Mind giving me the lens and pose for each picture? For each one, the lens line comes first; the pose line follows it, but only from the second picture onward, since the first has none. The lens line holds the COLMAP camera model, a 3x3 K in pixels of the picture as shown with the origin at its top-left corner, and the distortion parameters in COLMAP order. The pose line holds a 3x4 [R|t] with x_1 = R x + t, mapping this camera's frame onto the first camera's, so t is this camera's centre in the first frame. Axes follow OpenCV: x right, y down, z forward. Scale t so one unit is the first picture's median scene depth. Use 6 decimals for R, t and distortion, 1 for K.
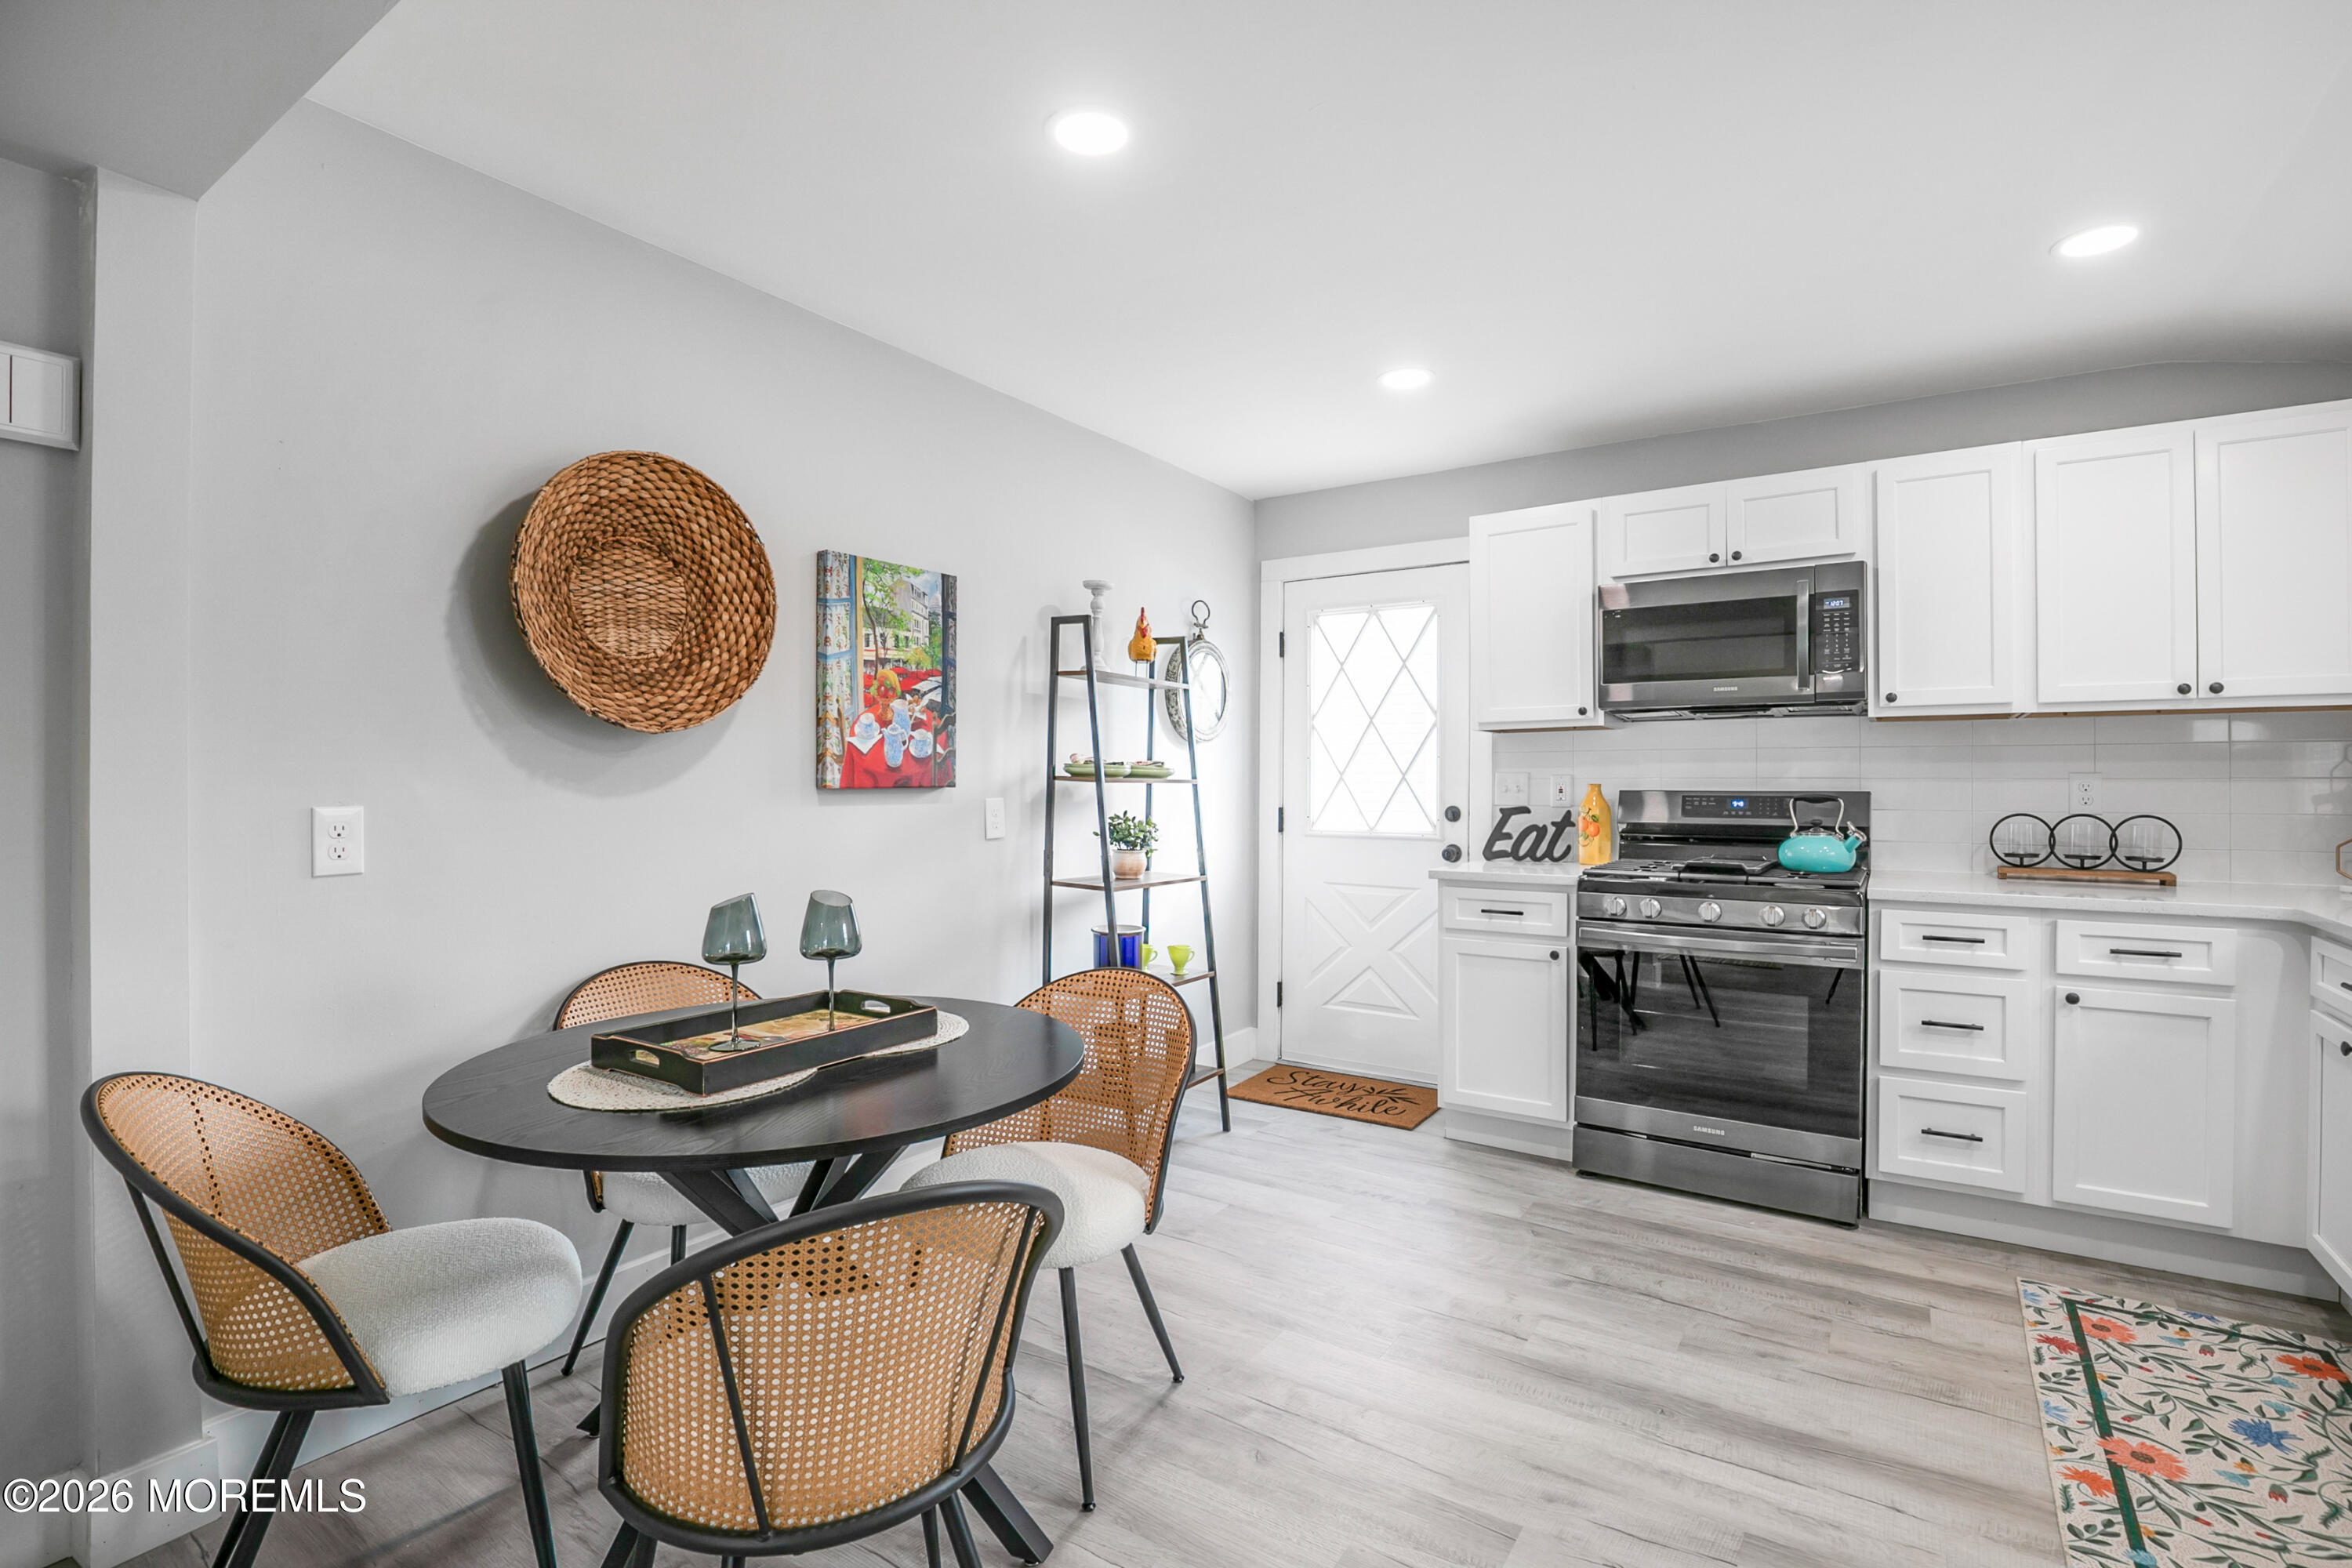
lens RADIAL K [[1088.0, 0, 1183.6], [0, 1088.0, 782.6], [0, 0, 1]] dist [-0.036716, 0.007484]
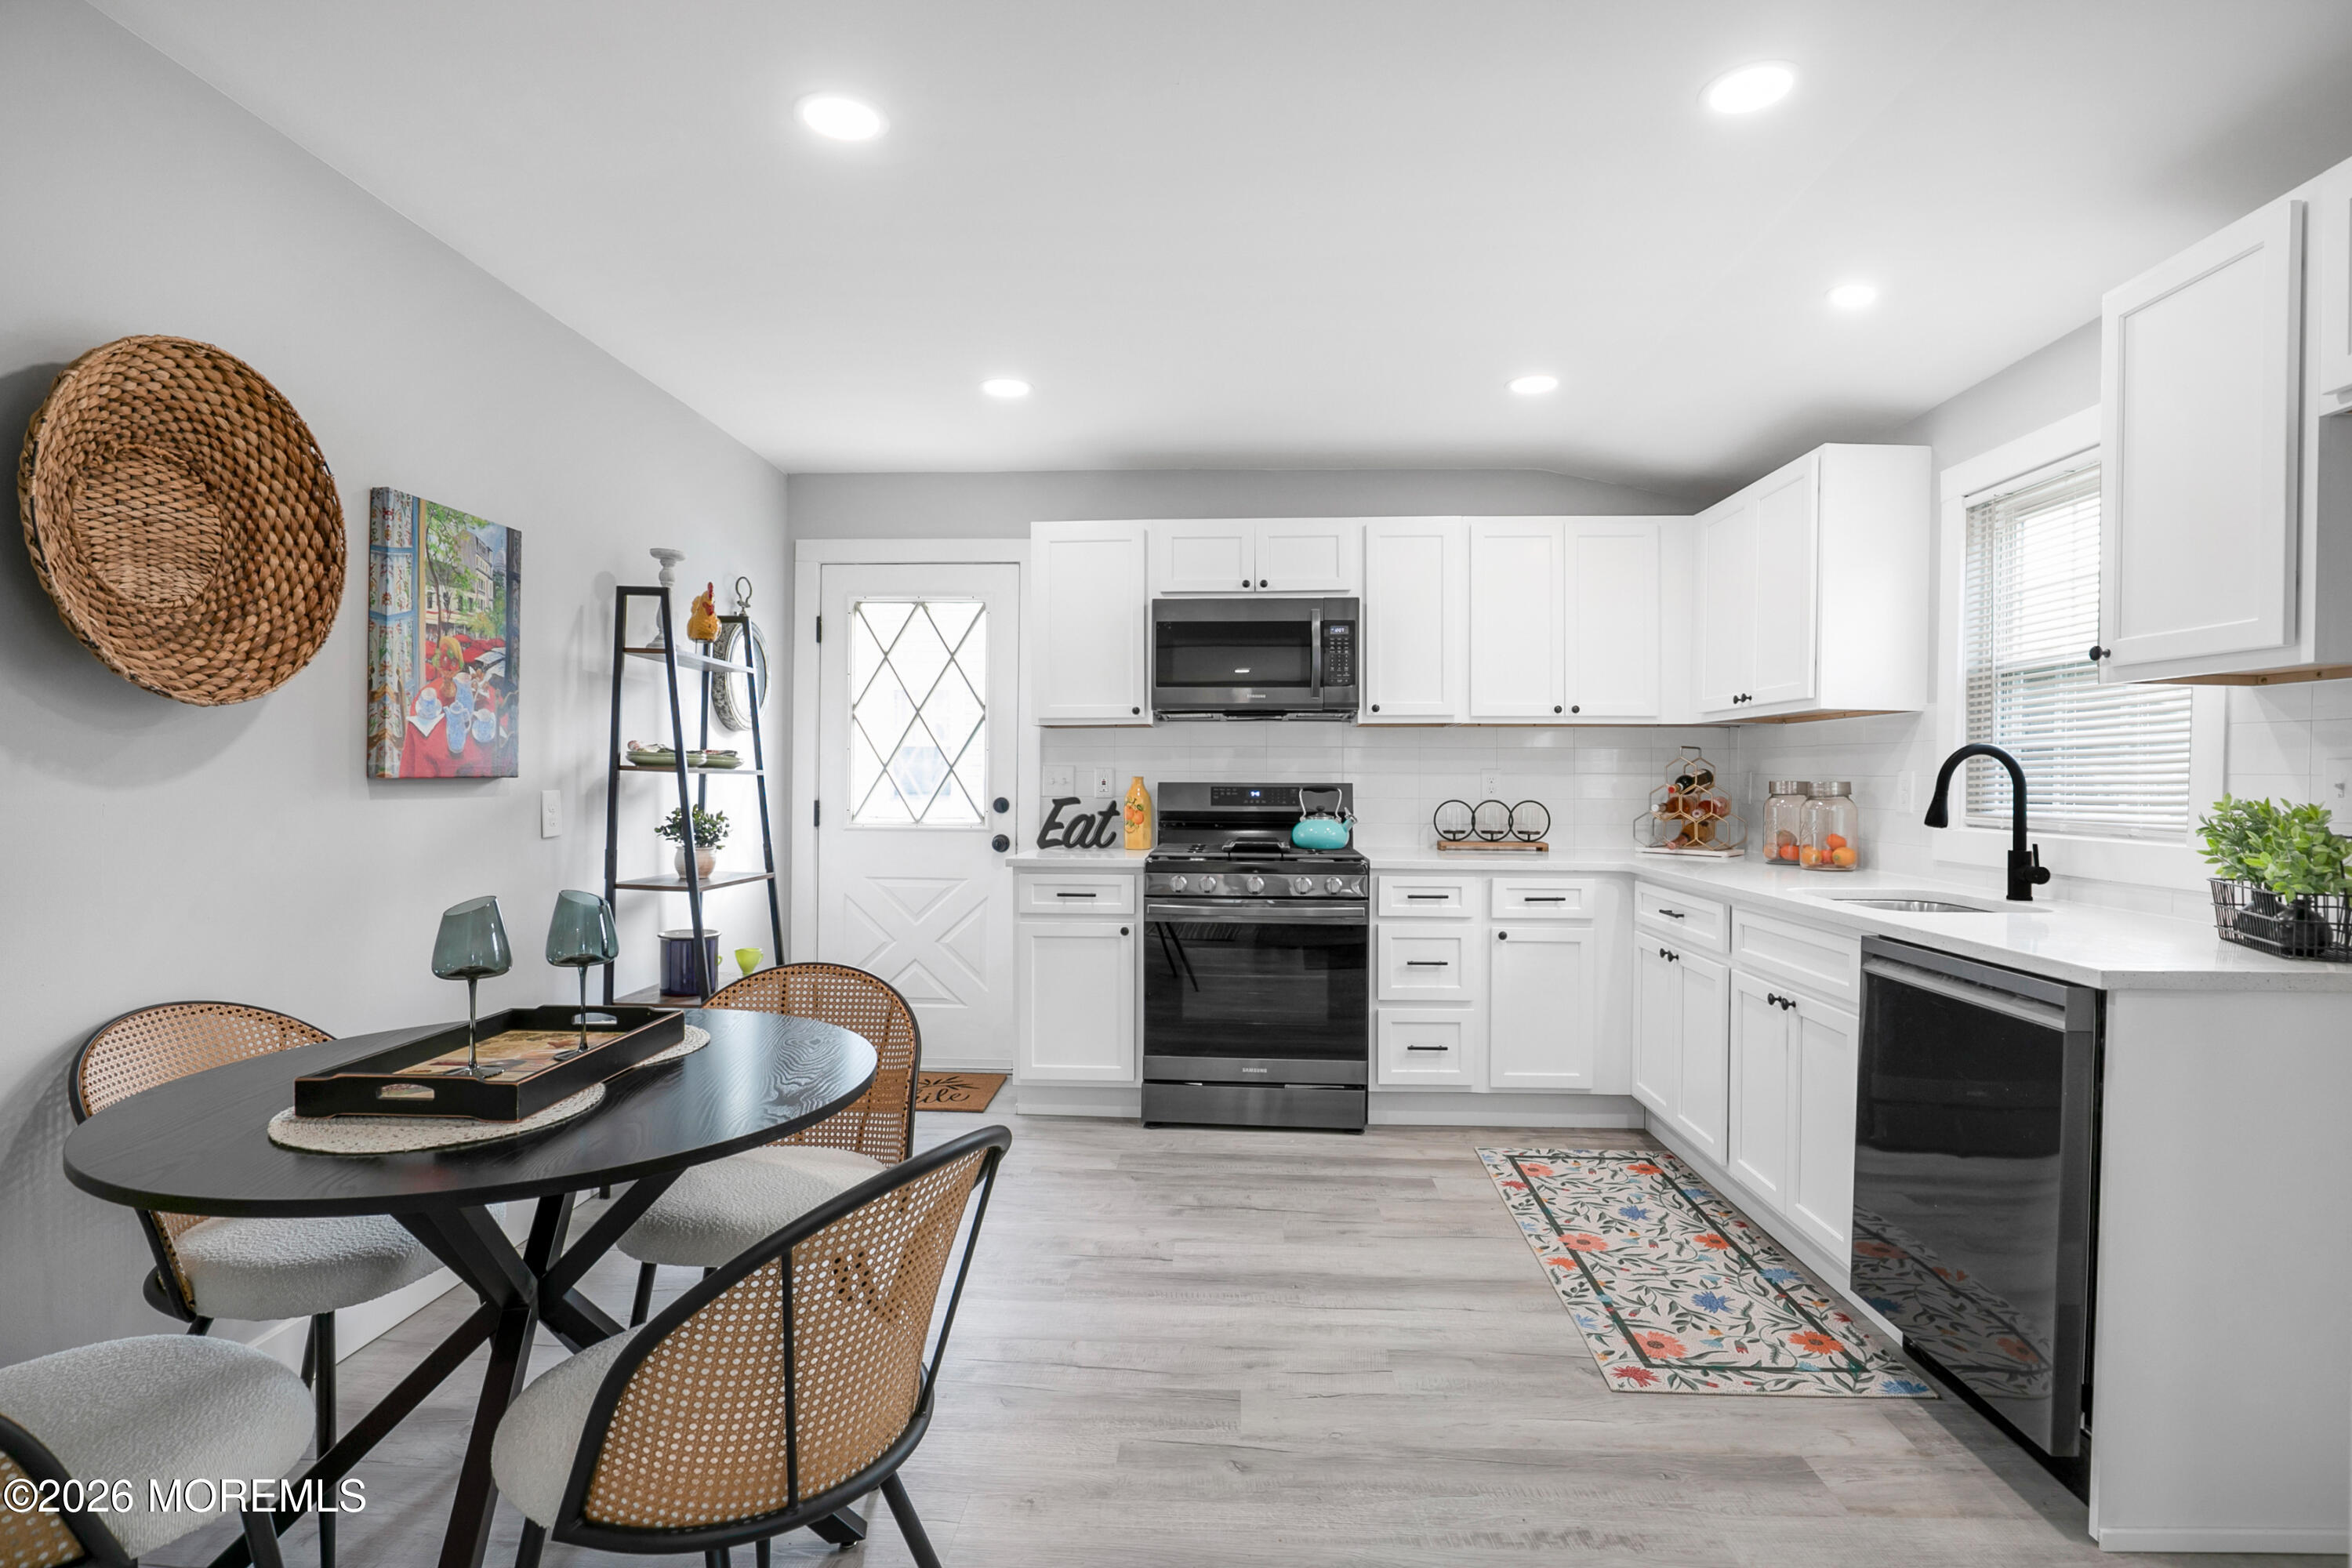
lens RADIAL K [[1154.2, 0, 1179.8], [0, 1154.2, 778.0], [0, 0, 1]] dist [-0.030636, 0.001962]
pose [[0.860071, 0.002849, 0.510167, -0.243898], [-0.003570, 0.999994, 0.000435, 0.002747], [-0.510162, -0.002196, 0.860075, -0.046292]]
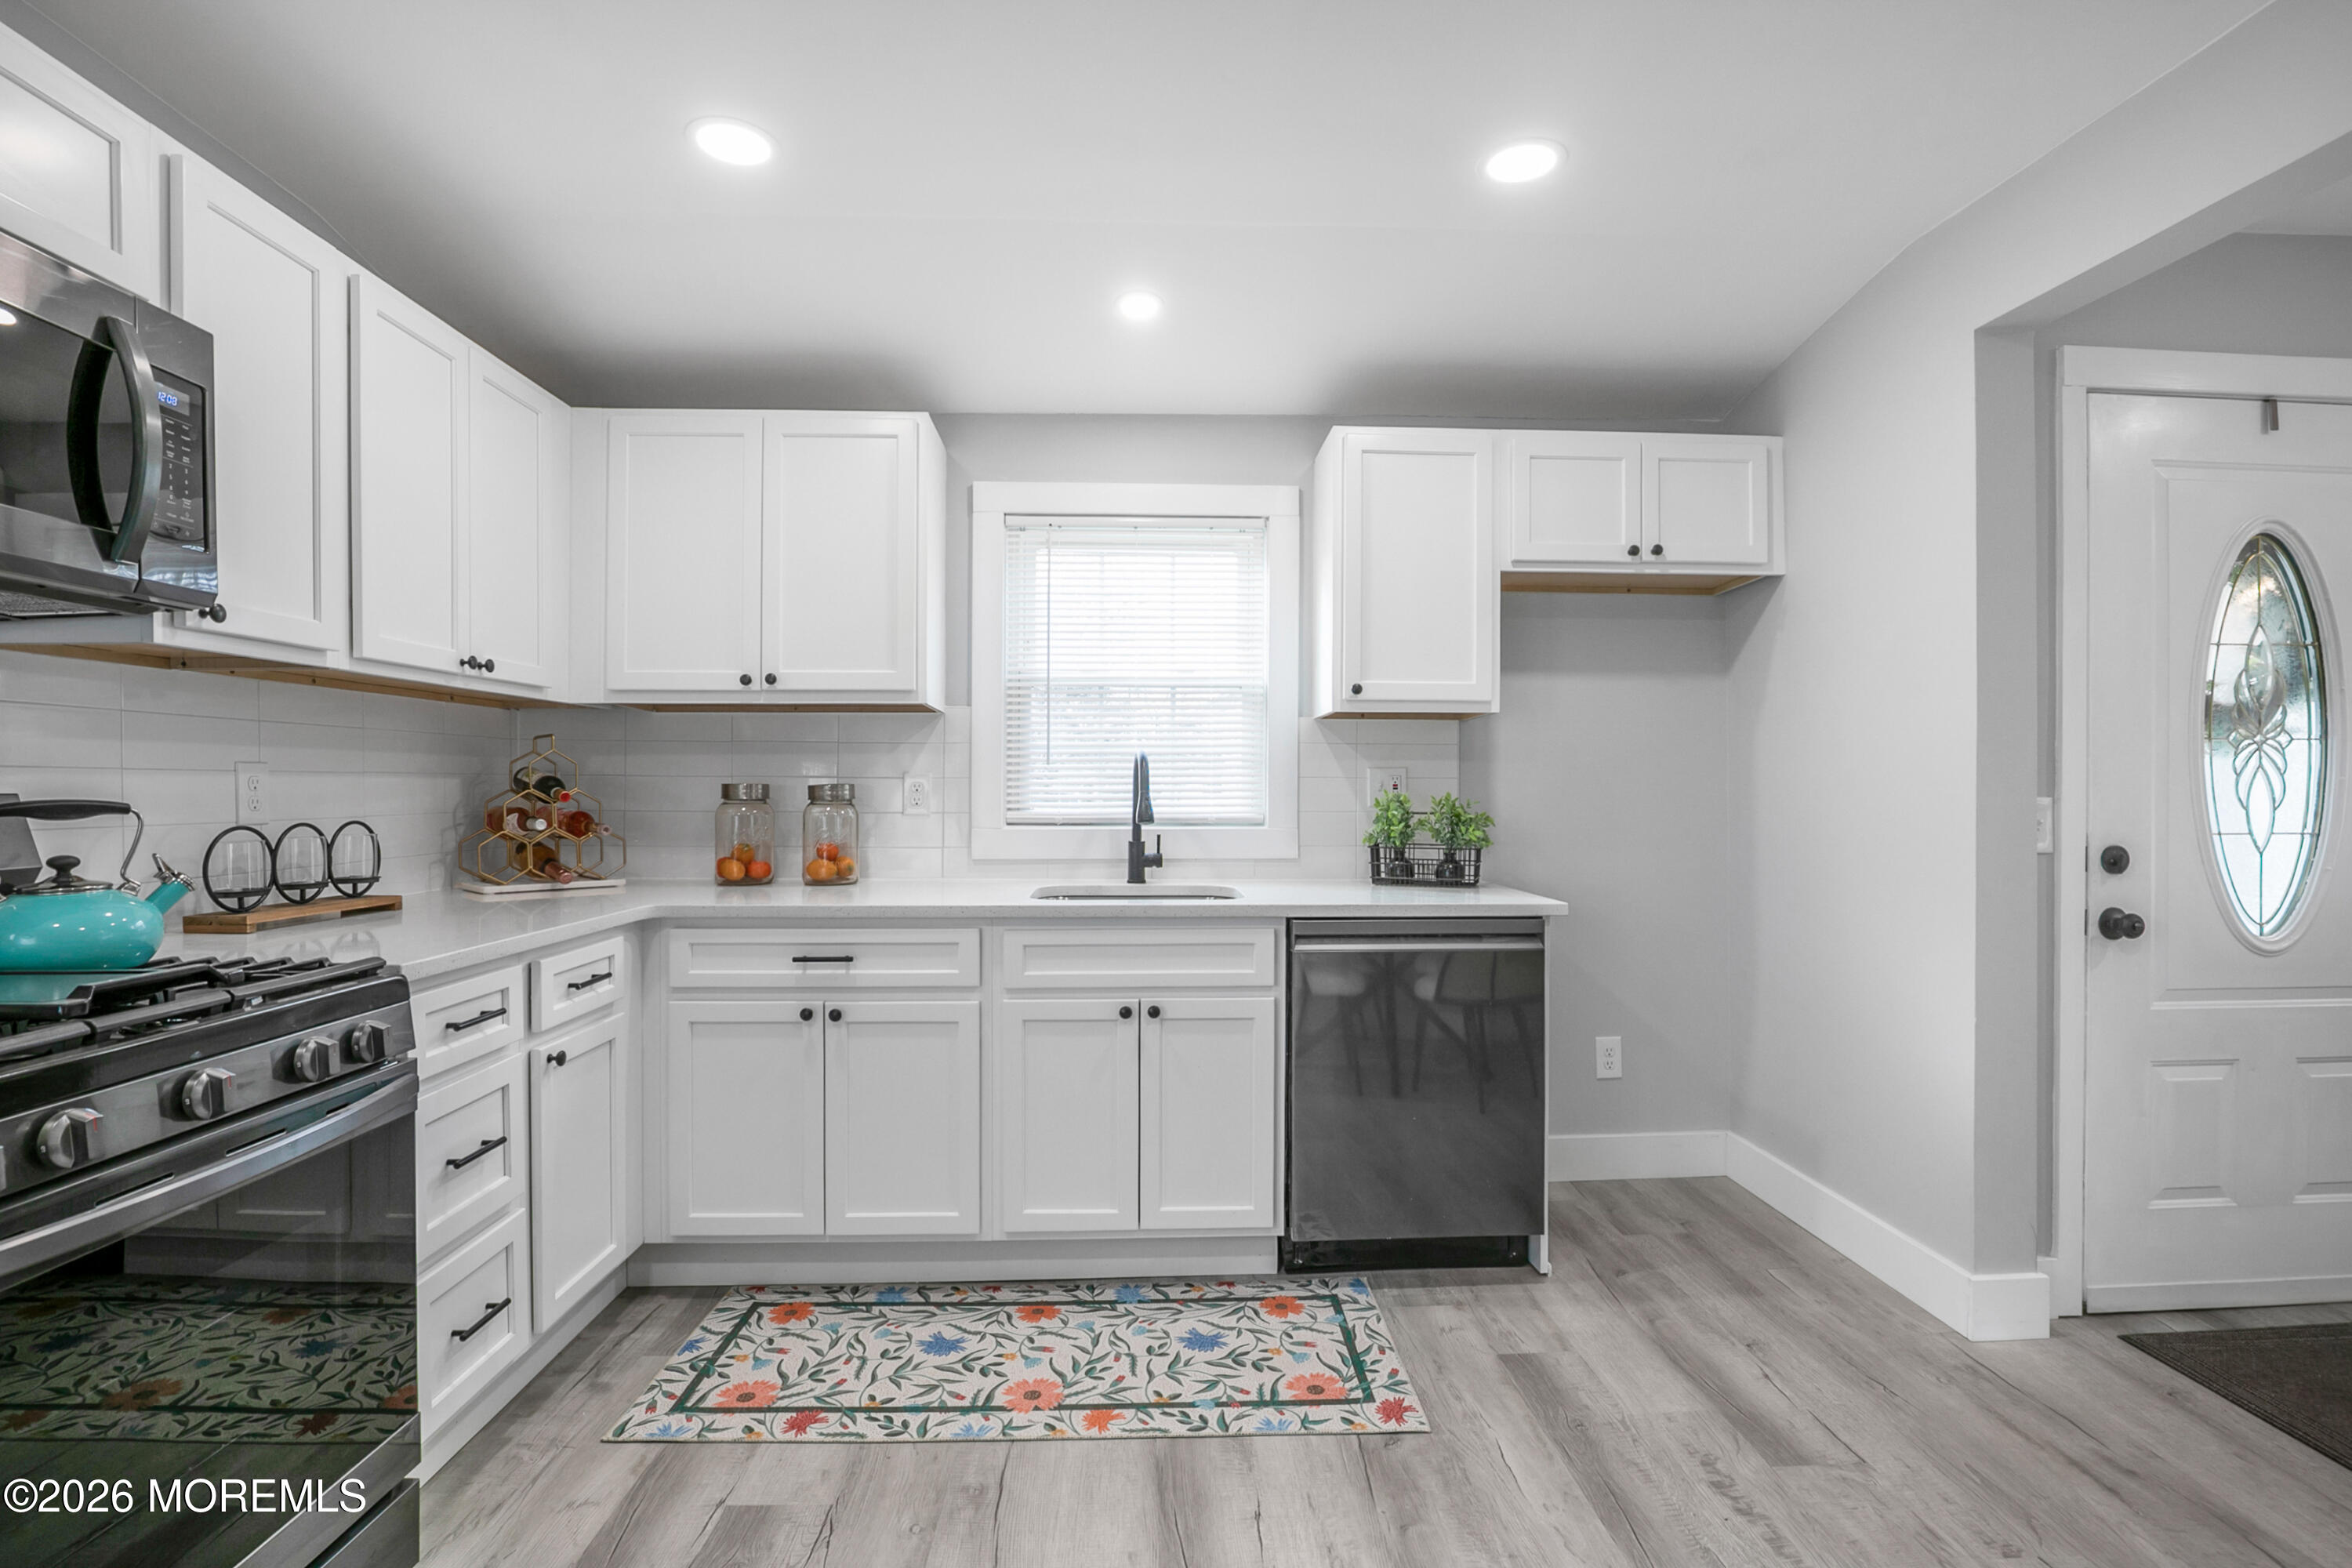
lens RADIAL K [[1088.0, 0, 1181.5], [0, 1088.0, 797.0], [0, 0, 1]] dist [-0.036716, 0.007484]
pose [[-0.588602, -0.005219, 0.808406, -0.050072], [0.002245, 0.999965, 0.008090, 0.008959], [-0.808420, 0.006577, -0.588570, 1.000972]]
